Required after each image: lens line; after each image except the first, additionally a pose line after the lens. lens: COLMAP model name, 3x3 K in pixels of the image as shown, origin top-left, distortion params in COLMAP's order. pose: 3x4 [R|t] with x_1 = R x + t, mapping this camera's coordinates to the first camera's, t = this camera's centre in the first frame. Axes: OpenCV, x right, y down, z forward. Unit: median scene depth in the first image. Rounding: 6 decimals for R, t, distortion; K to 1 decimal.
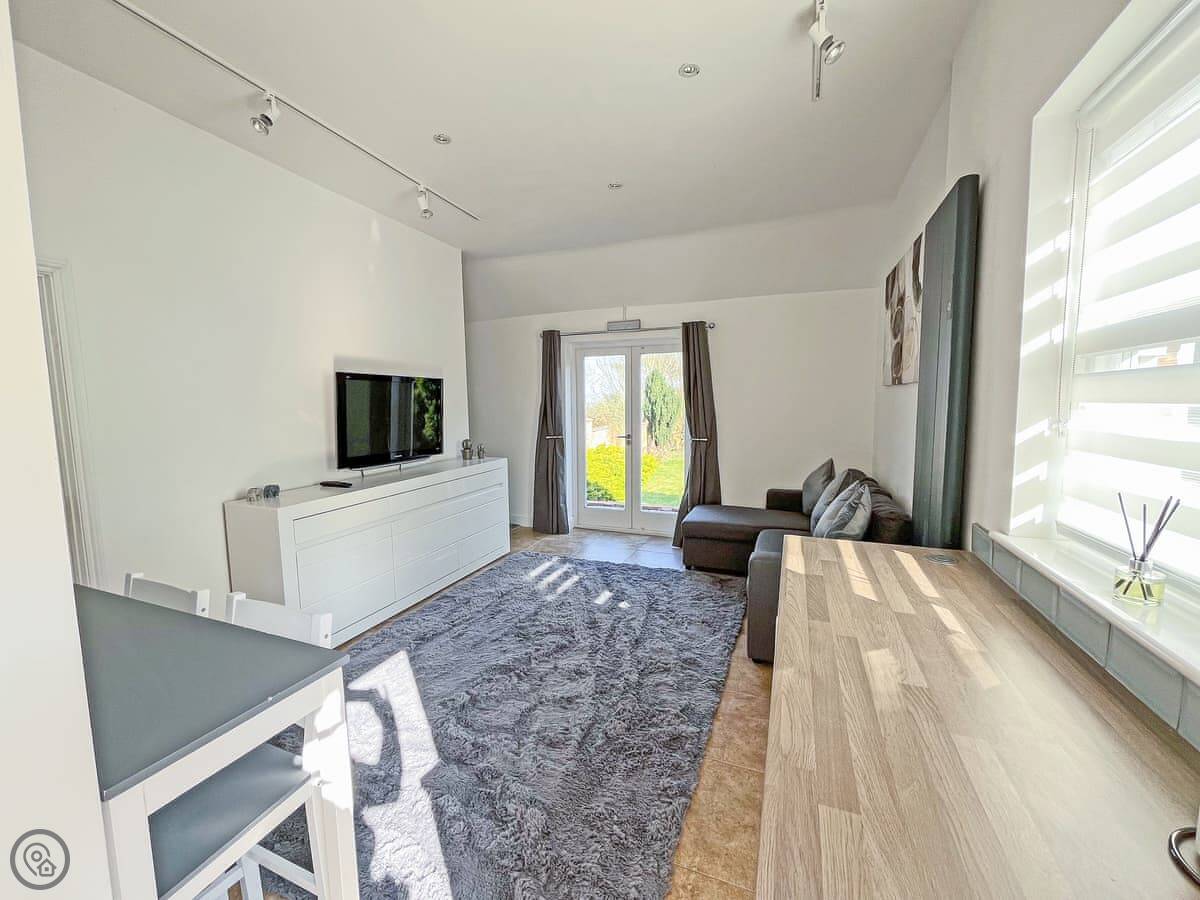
lens RADIAL K [[496.1, 0, 580.3], [0, 496.1, 453.7], [0, 0, 1]] dist [0.000829, -0.000101]
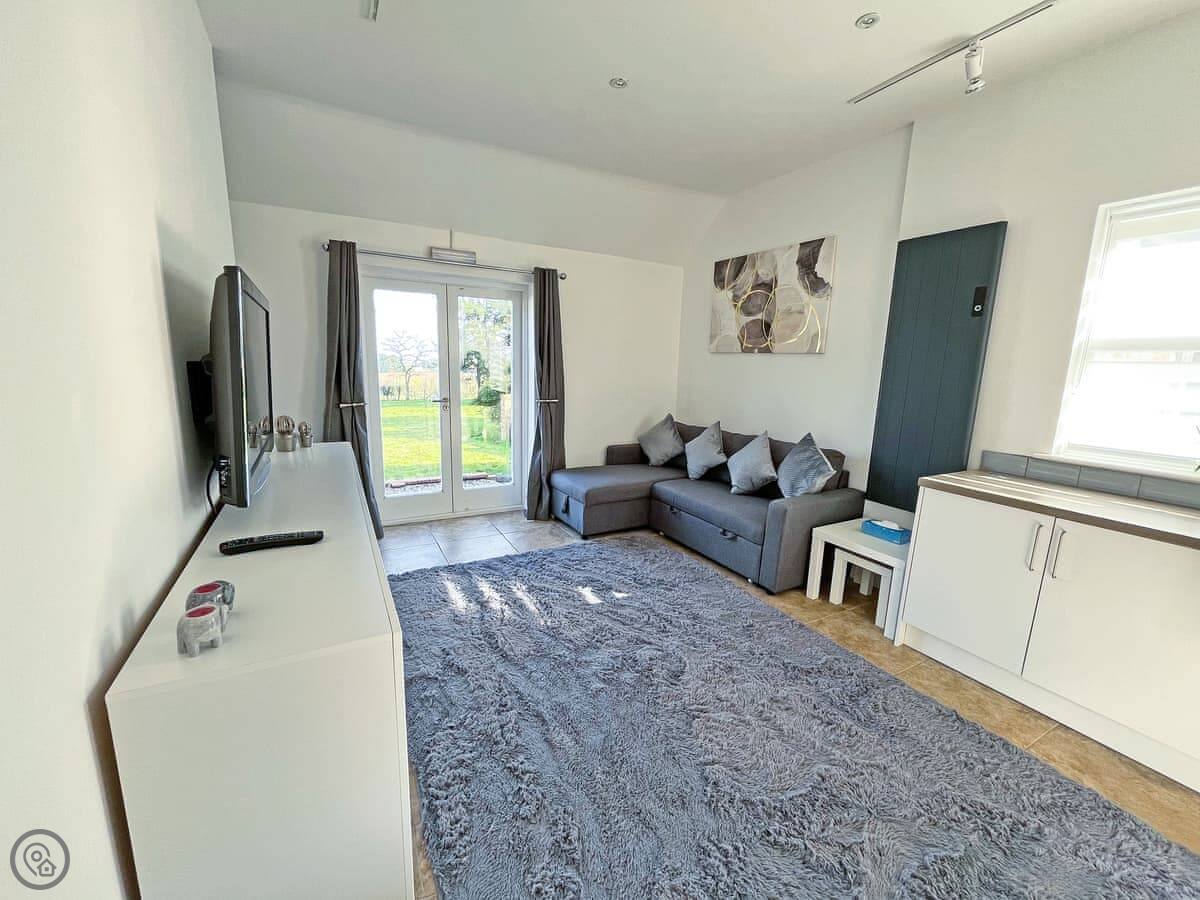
lens RADIAL K [[496.1, 0, 589.2], [0, 496.1, 446.6], [0, 0, 1]] dist [0.000829, -0.000101]
pose [[0.626436, -0.105554, 0.772293, -0.412722], [0.045304, 0.994044, 0.099114, -0.030053], [-0.778155, -0.027100, 0.627487, 0.344670]]
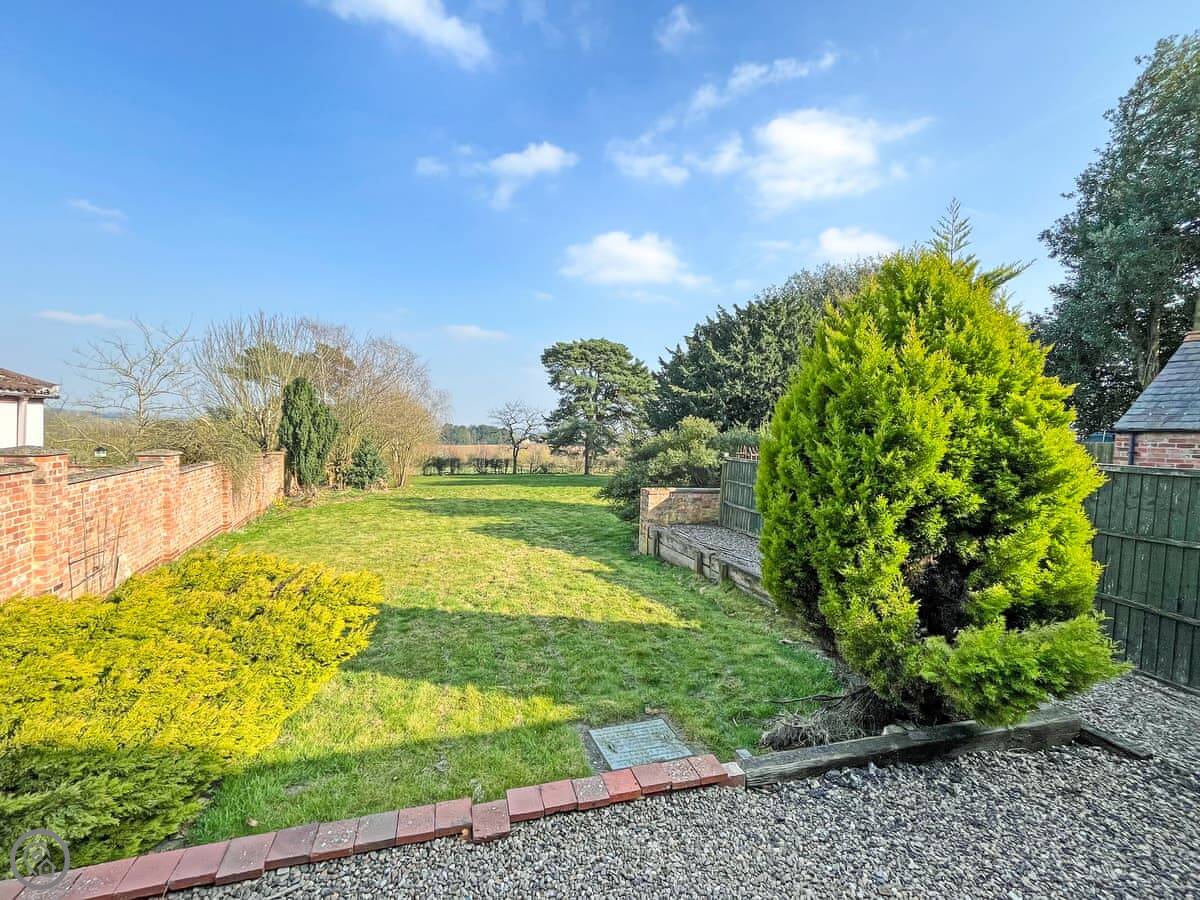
lens RADIAL K [[496.1, 0, 600.2], [0, 496.1, 450.7], [0, 0, 1]] dist [0.000829, -0.000101]
pose [[0.754245, 0.010984, 0.656502, 0.072309], [0.024917, 0.998661, -0.045336, -0.135347], [-0.656121, 0.050552, 0.752961, 1.176855]]
